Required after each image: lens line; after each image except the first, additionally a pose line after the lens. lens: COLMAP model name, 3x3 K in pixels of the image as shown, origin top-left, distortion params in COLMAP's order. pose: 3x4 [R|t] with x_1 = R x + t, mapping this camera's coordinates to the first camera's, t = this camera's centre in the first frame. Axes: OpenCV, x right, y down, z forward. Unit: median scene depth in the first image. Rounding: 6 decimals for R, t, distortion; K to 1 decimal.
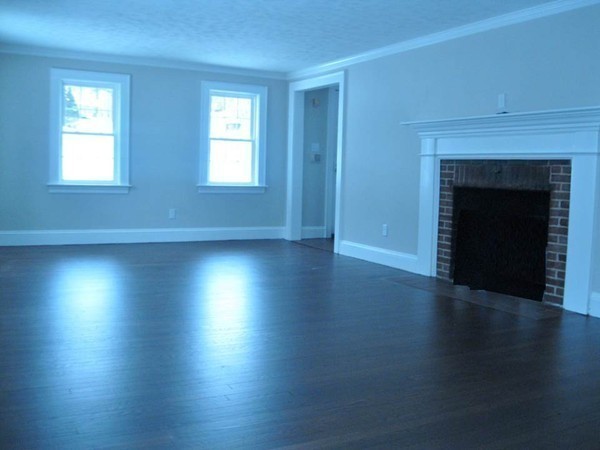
lens RADIAL K [[613.3, 0, 300.0], [0, 613.3, 225.0], [0, 0, 1]] dist [-0.125268, 0.034292]
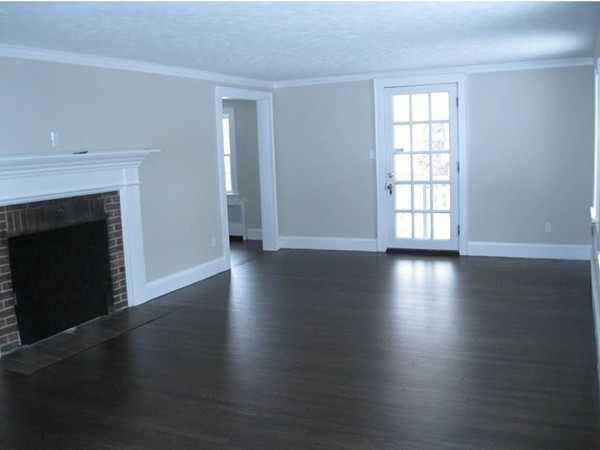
lens RADIAL K [[613.3, 0, 300.0], [0, 613.3, 225.0], [0, 0, 1]] dist [-0.125268, 0.034292]
pose [[-0.605352, -0.109208, 0.788430, -0.750437], [0.092221, 0.974249, 0.205753, -0.253934], [-0.790597, 0.197263, -0.579692, 1.388711]]
